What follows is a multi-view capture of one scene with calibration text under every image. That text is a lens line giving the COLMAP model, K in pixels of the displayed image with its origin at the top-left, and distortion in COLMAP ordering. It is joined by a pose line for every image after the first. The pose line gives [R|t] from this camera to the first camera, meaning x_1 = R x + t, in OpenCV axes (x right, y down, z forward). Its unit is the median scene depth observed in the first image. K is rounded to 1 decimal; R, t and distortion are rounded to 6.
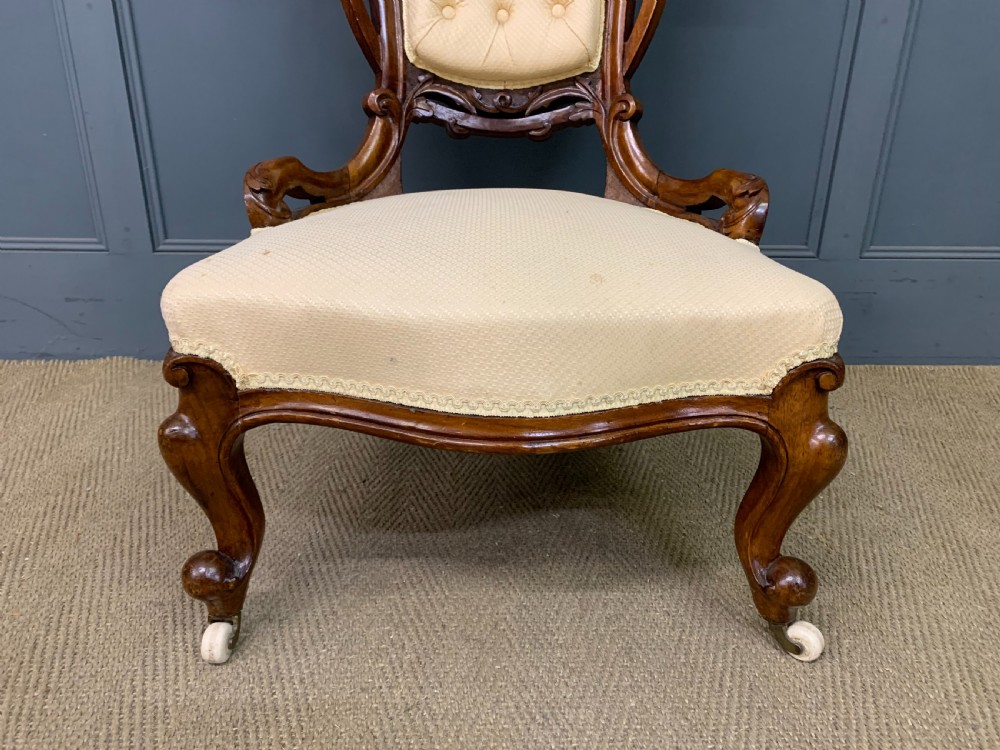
lens RADIAL K [[768.3, 0, 503.5], [0, 768.3, 383.1], [0, 0, 1]] dist [0.012500, -0.009544]
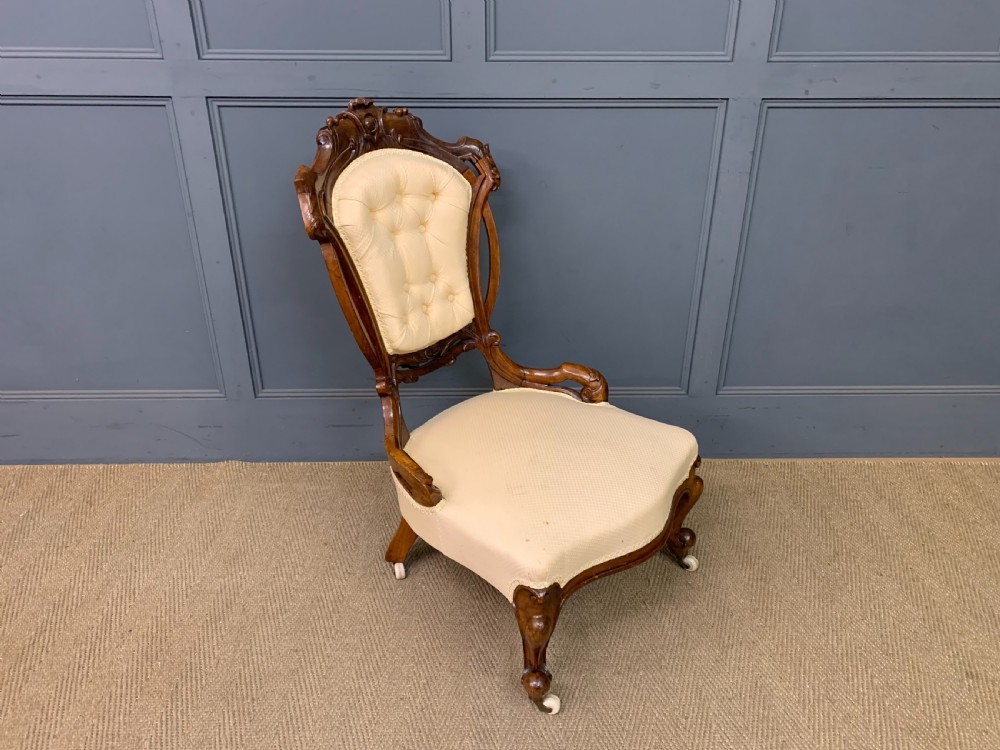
lens RADIAL K [[768.3, 0, 504.1], [0, 768.3, 370.9], [0, 0, 1]] dist [0.012500, -0.009544]
pose [[0.999874, -0.004879, -0.015088, 0.098119], [0.006013, 0.997085, 0.076059, -0.475595], [0.014673, -0.076140, 0.996989, -0.746174]]
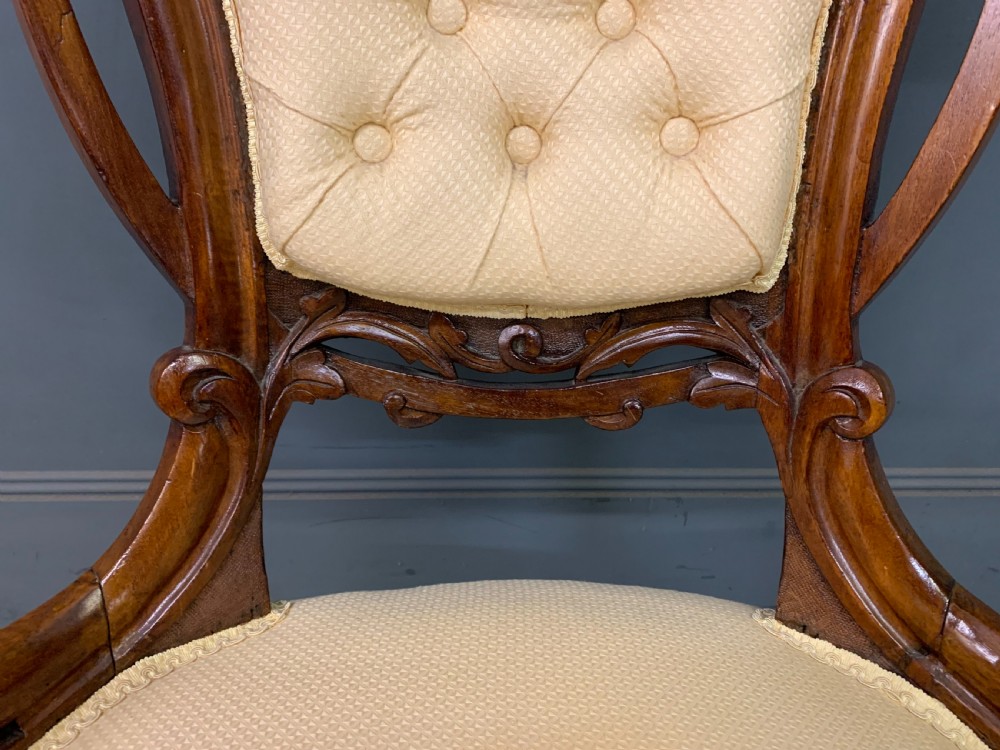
lens RADIAL K [[768.3, 0, 501.4], [0, 768.3, 376.0], [0, 0, 1]] dist [0.012500, -0.009544]
pose [[0.999998, 0.001683, 0.000944, -0.012809], [-0.001776, 0.994121, 0.108263, -0.438905], [-0.000756, -0.108265, 0.994122, 0.673828]]
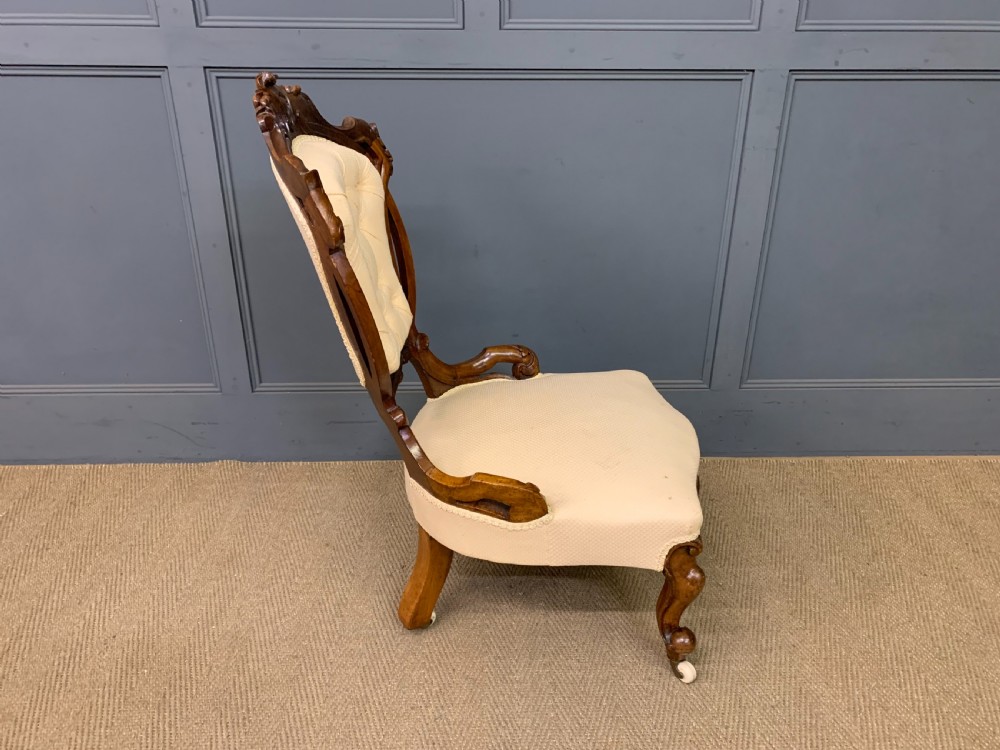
lens RADIAL K [[768.3, 0, 503.4], [0, 768.3, 370.3], [0, 0, 1]] dist [0.012500, -0.009544]
pose [[0.999934, -0.007609, -0.008569, 0.049147], [0.007948, 0.999158, 0.040252, -0.374649], [0.008255, -0.040318, 0.999153, -0.636358]]
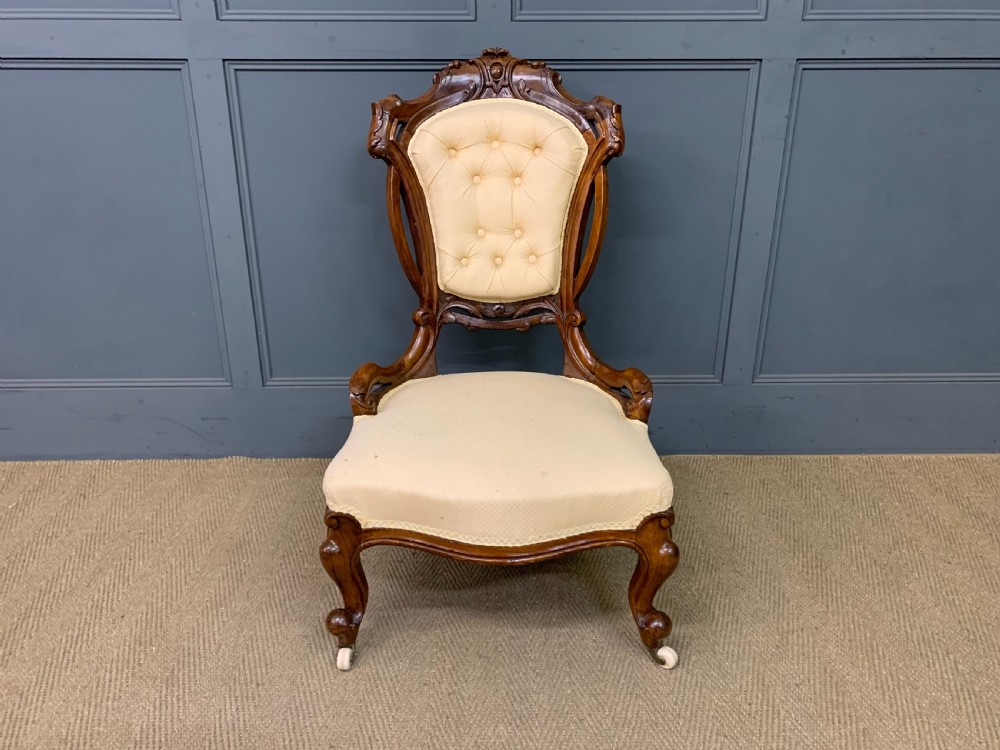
lens RADIAL K [[768.3, 0, 493.1], [0, 768.3, 374.0], [0, 0, 1]] dist [0.012500, -0.009544]
pose [[0.999669, -0.009682, -0.023829, 0.025351], [0.009278, 0.999813, -0.016987, -0.232497], [0.023989, 0.016760, 0.999572, -0.633697]]
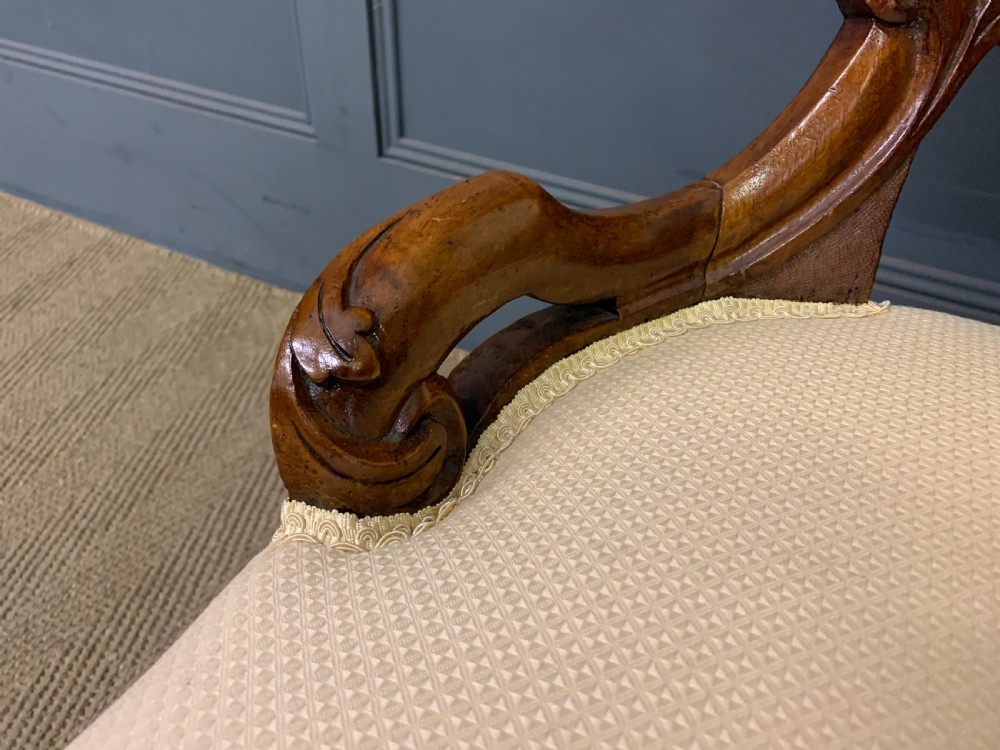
lens RADIAL K [[779.6, 0, 502.3], [0, 779.6, 377.0], [0, 0, 1]] dist [0.003015, 0.007688]
pose [[0.872260, 0.315809, -0.373401, -0.143843], [-0.202107, 0.928066, 0.312805, -0.305722], [0.445327, -0.197380, 0.873341, 0.695680]]
